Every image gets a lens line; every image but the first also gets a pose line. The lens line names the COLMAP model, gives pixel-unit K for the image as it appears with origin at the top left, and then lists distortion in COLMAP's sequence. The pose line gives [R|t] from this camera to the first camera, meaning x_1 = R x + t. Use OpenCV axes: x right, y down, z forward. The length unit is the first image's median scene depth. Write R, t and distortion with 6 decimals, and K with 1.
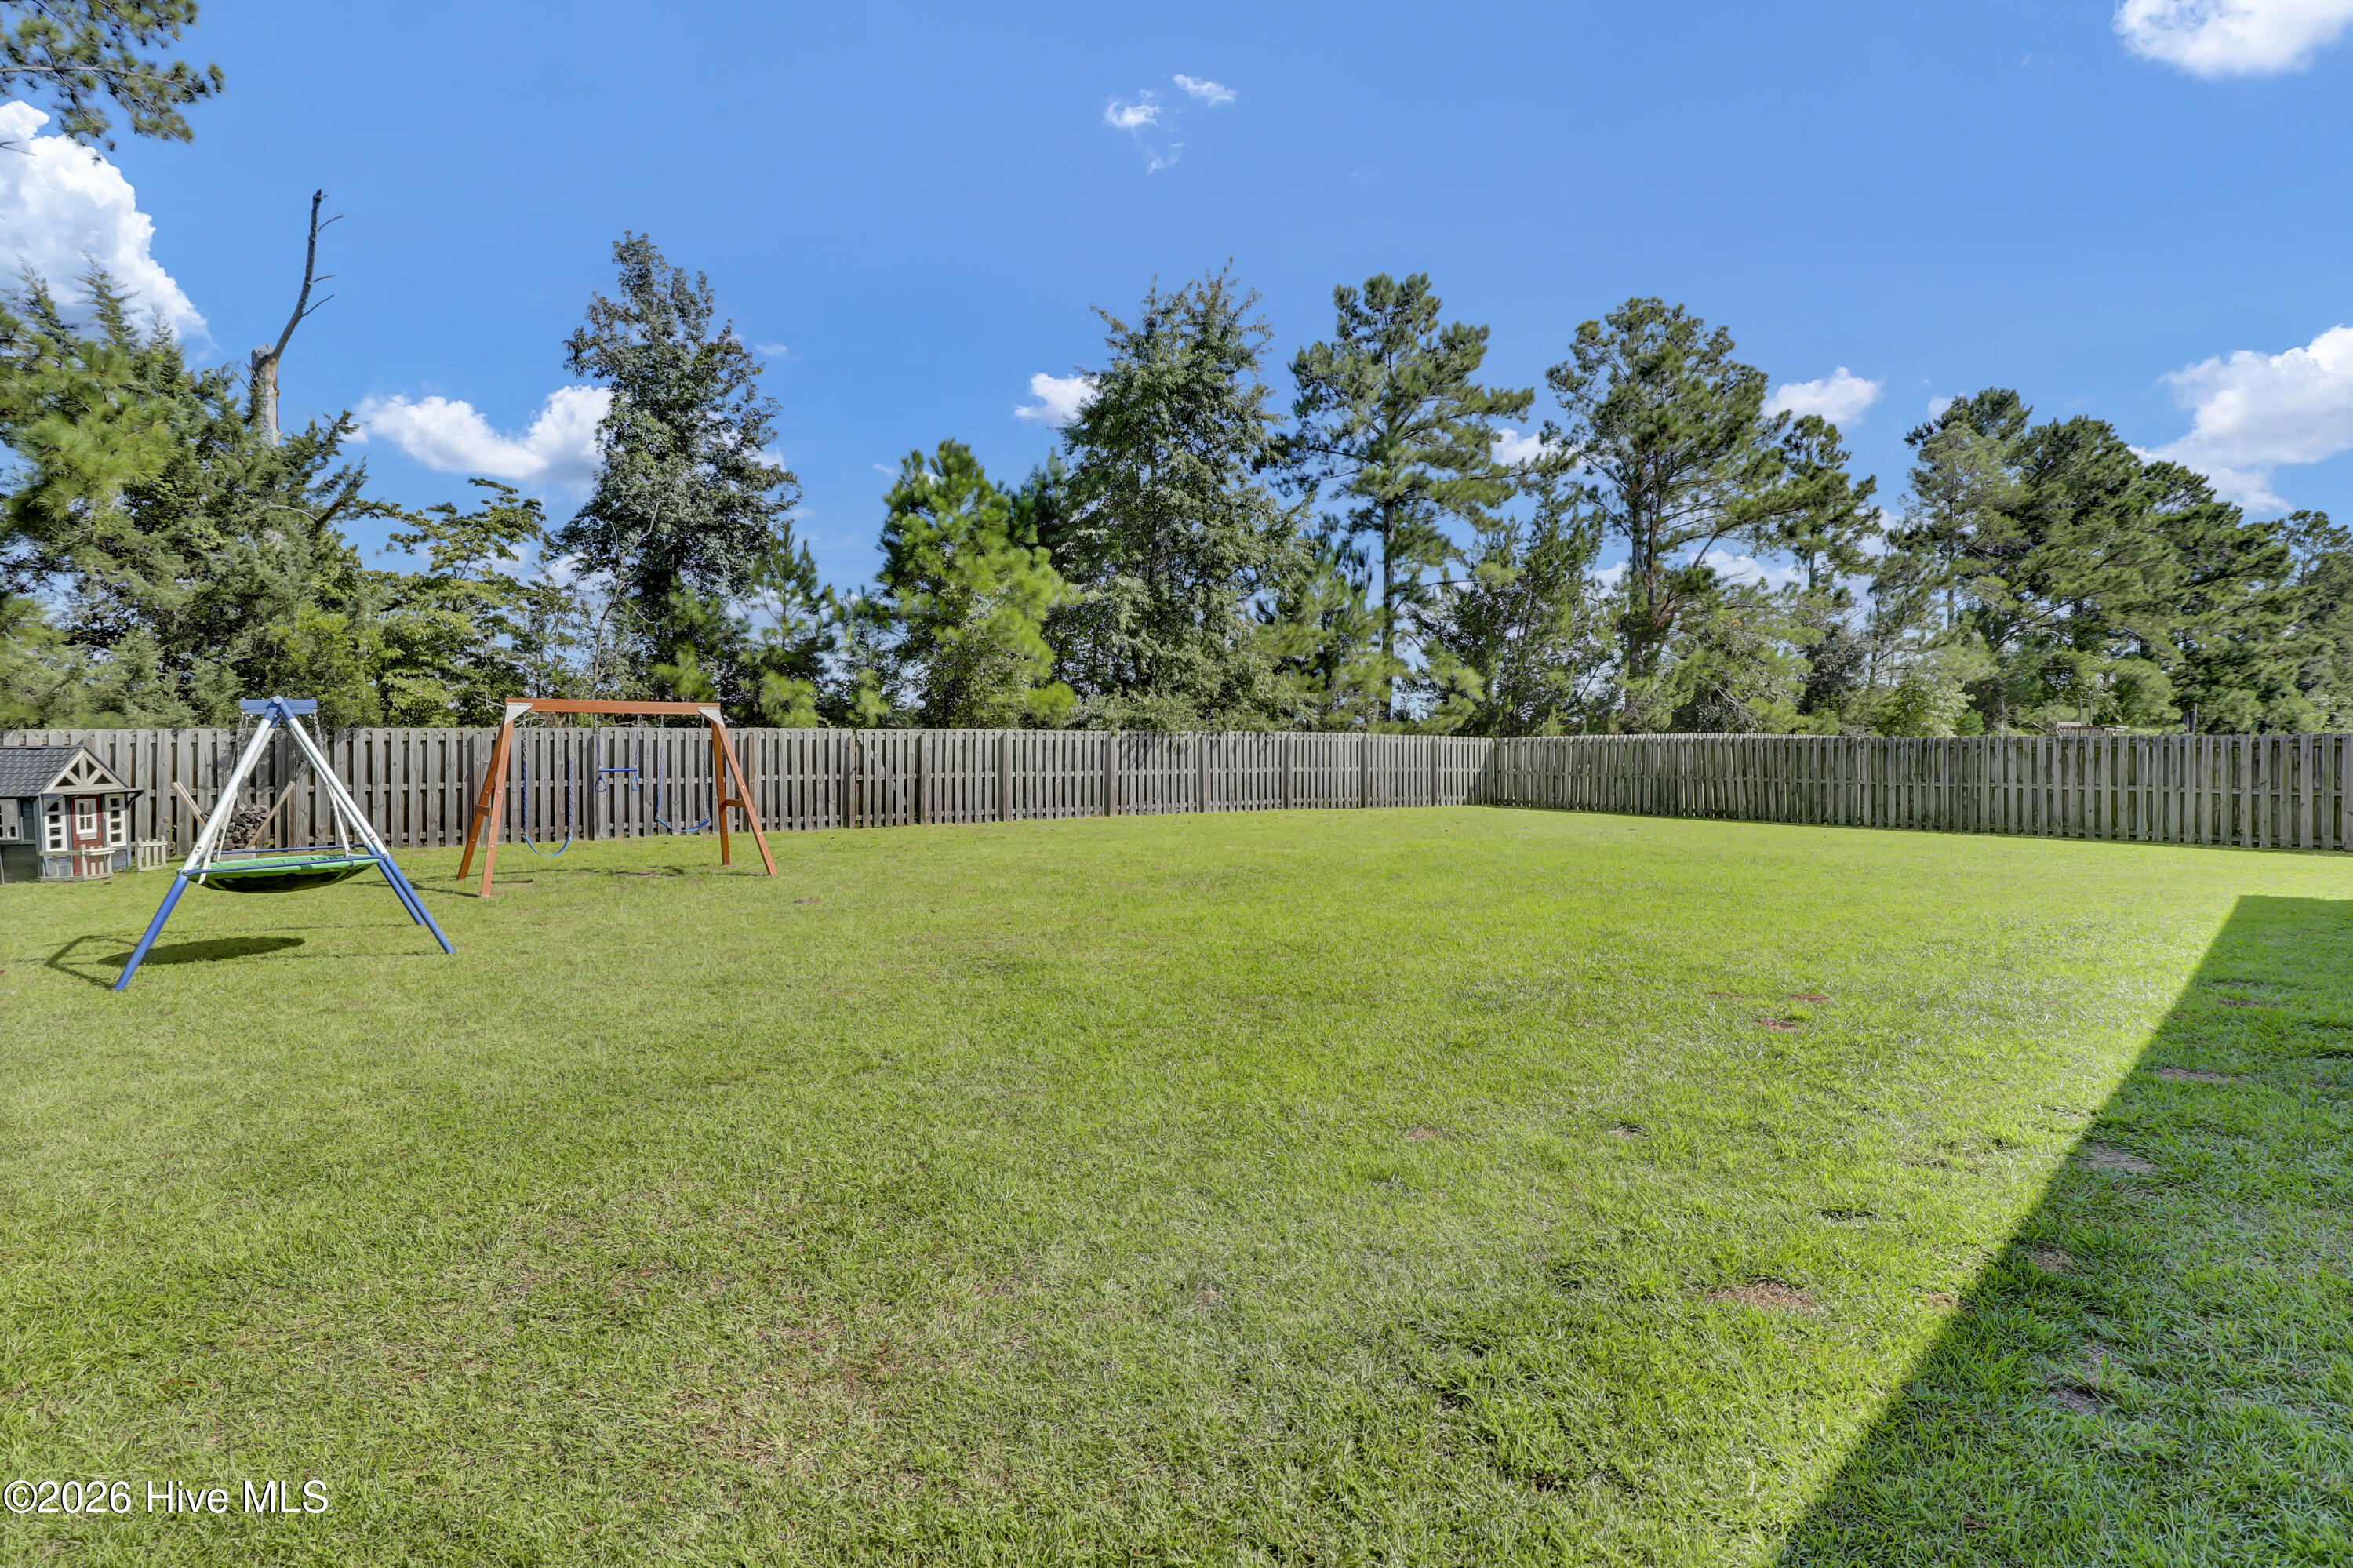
lens RADIAL K [[1089.1, 0, 1183.1], [0, 1089.1, 763.5], [0, 0, 1]] dist [0.002551, 0.000715]
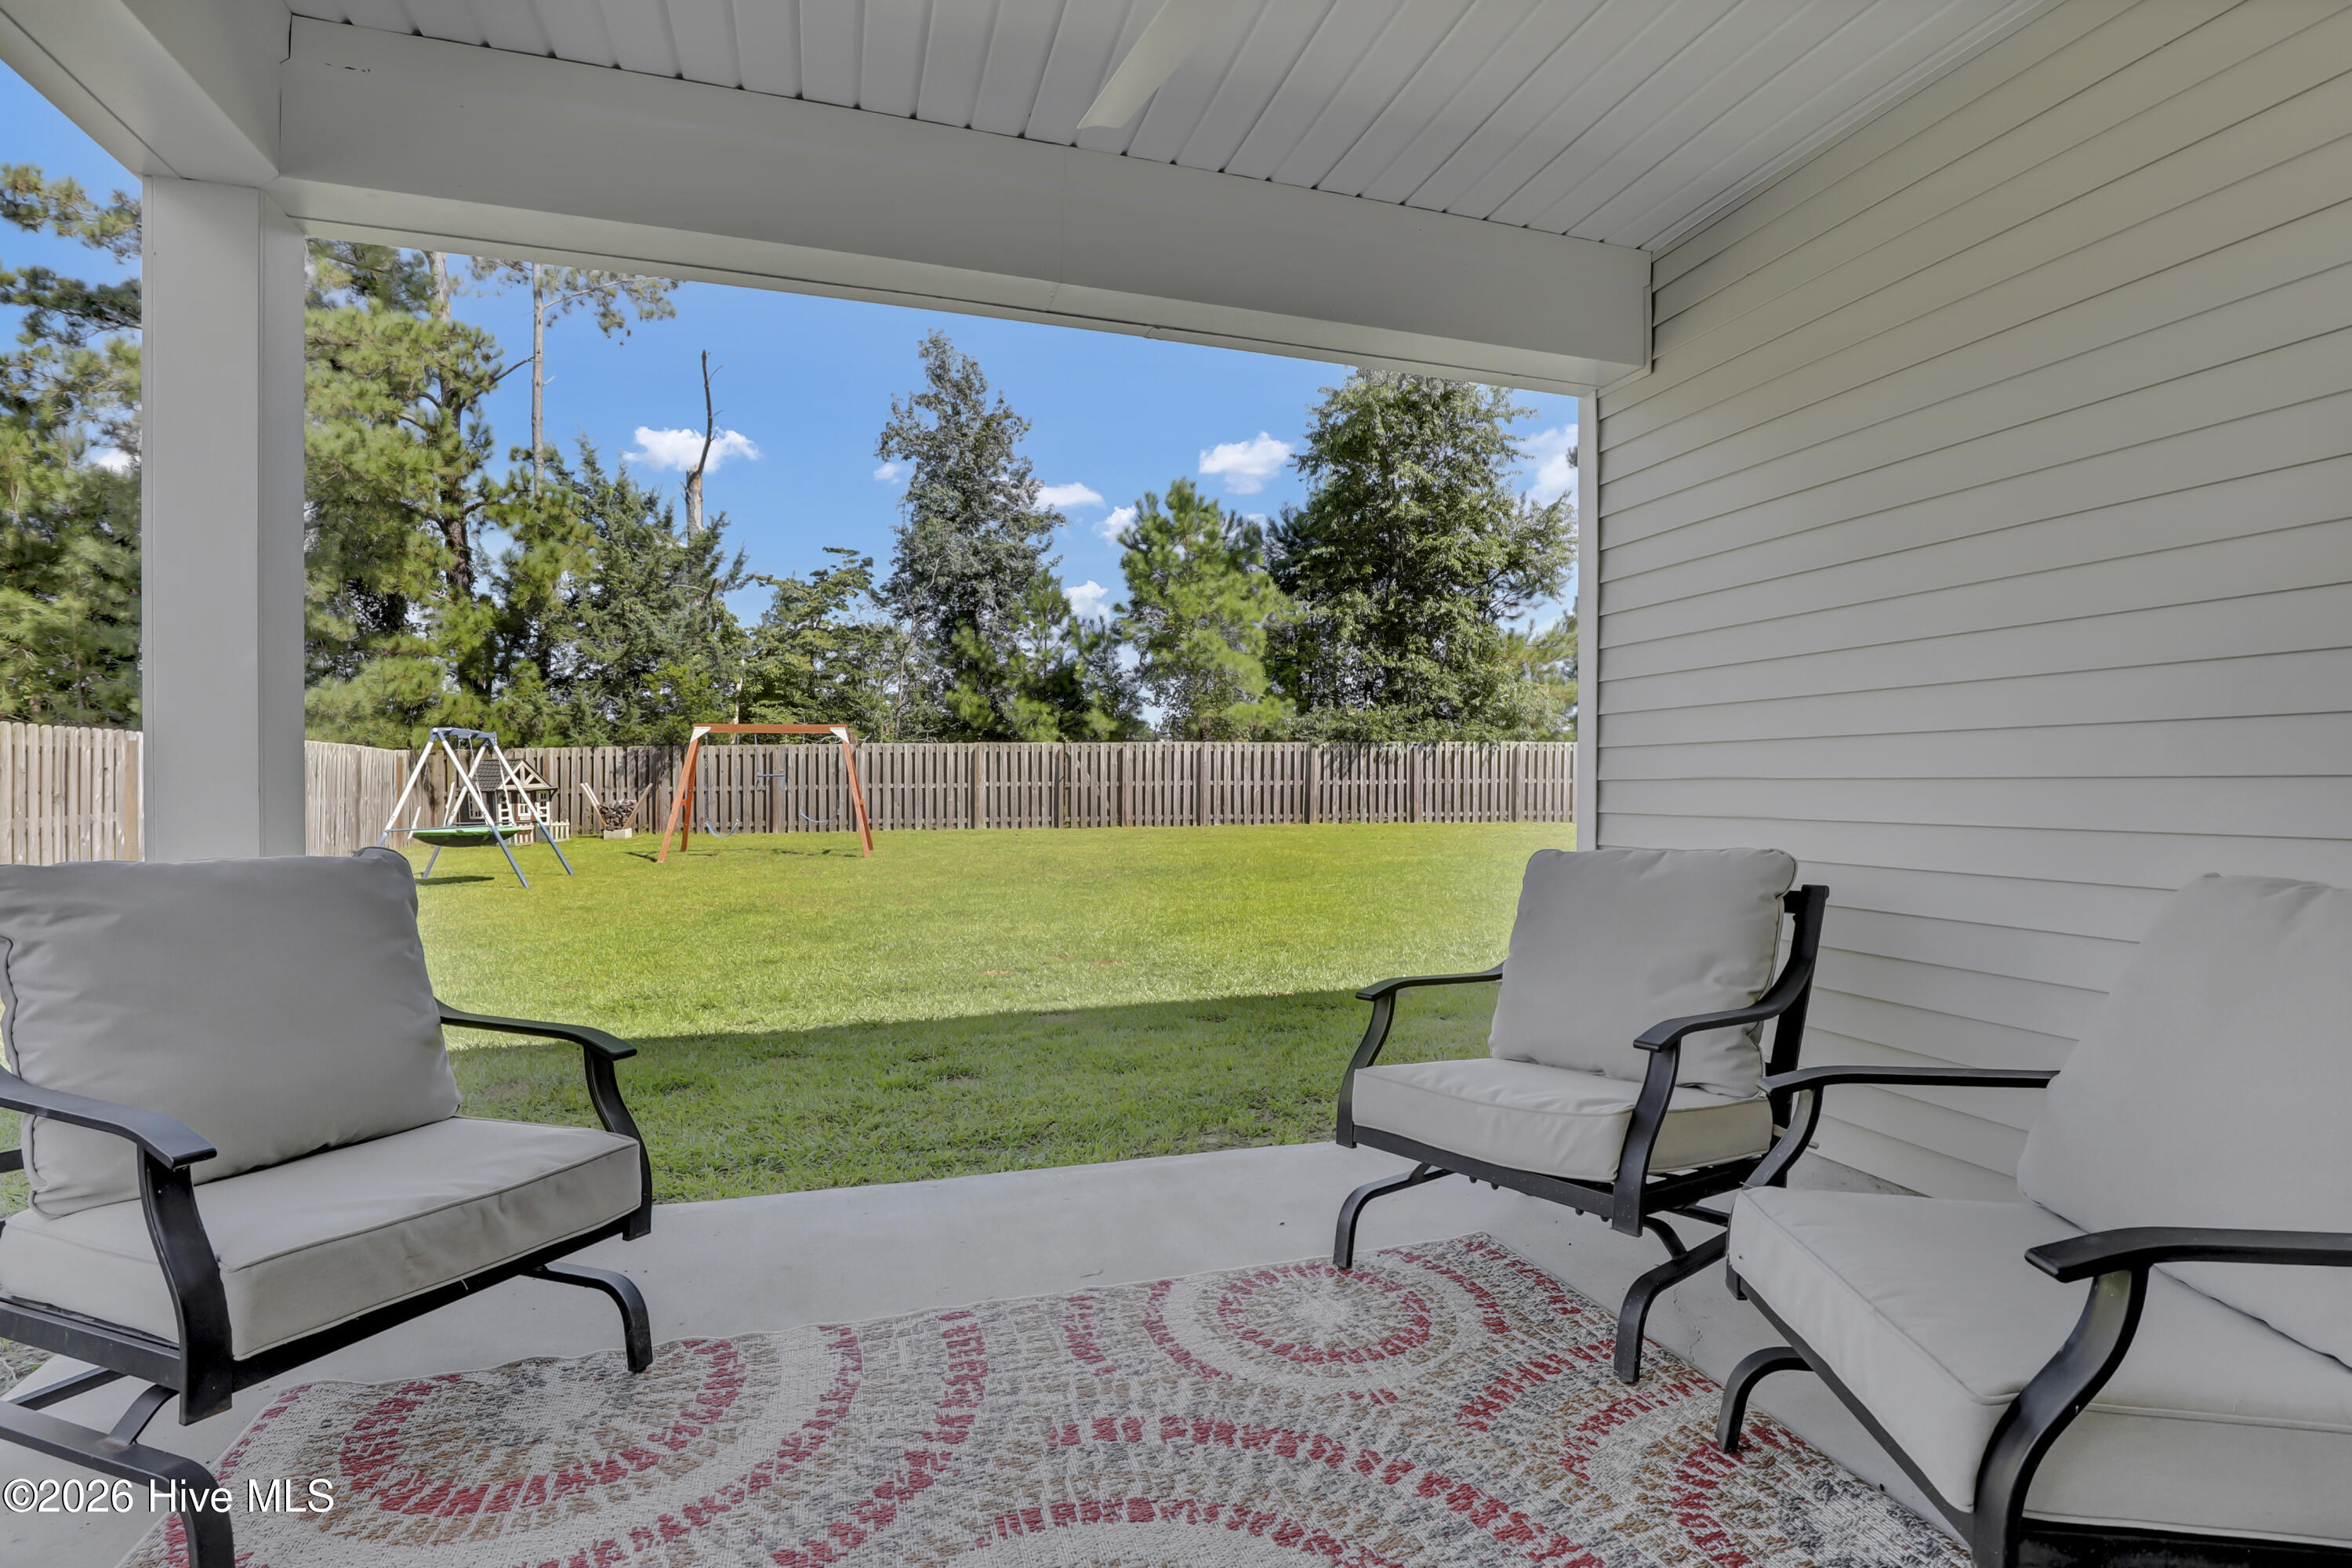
lens RADIAL K [[1088.6, 0, 1167.6], [0, 1088.6, 796.1], [0, 0, 1]] dist [0.002551, 0.000715]
pose [[0.912461, 0.015400, -0.408874, 0.247122], [-0.005197, 0.999647, 0.026054, -0.005237], [0.409131, -0.021648, 0.912219, -0.015724]]
